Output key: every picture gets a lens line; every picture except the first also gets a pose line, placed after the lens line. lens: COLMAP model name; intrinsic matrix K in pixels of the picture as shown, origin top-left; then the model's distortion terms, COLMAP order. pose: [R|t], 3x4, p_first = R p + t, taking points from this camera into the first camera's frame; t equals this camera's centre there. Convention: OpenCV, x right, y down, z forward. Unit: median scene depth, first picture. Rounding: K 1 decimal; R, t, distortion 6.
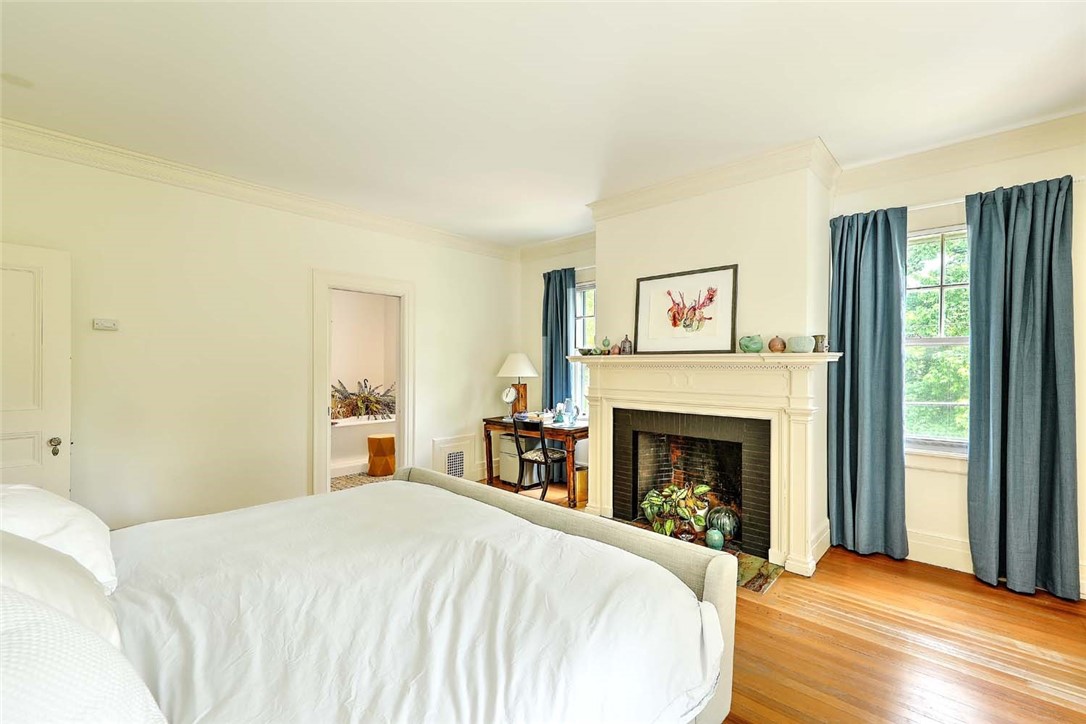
lens RADIAL K [[487.8, 0, 543.0], [0, 487.8, 362.0], [0, 0, 1]] dist [-0.001968, -0.000322]
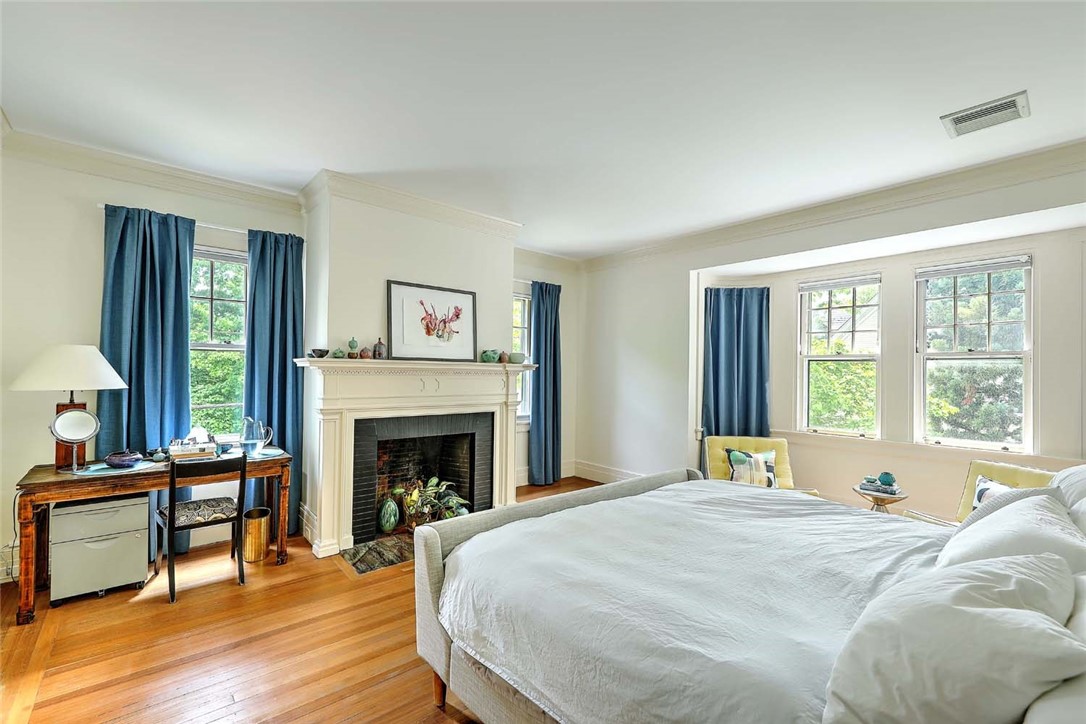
lens RADIAL K [[473.1, 0, 542.4], [0, 473.1, 374.1], [0, 0, 1]] dist [-0.002348, -0.000274]
pose [[0.074783, 0.003279, 0.997194, -0.751661], [-0.012362, 0.999921, -0.002361, 0.012344], [-0.997123, -0.012151, 0.074818, 0.669497]]
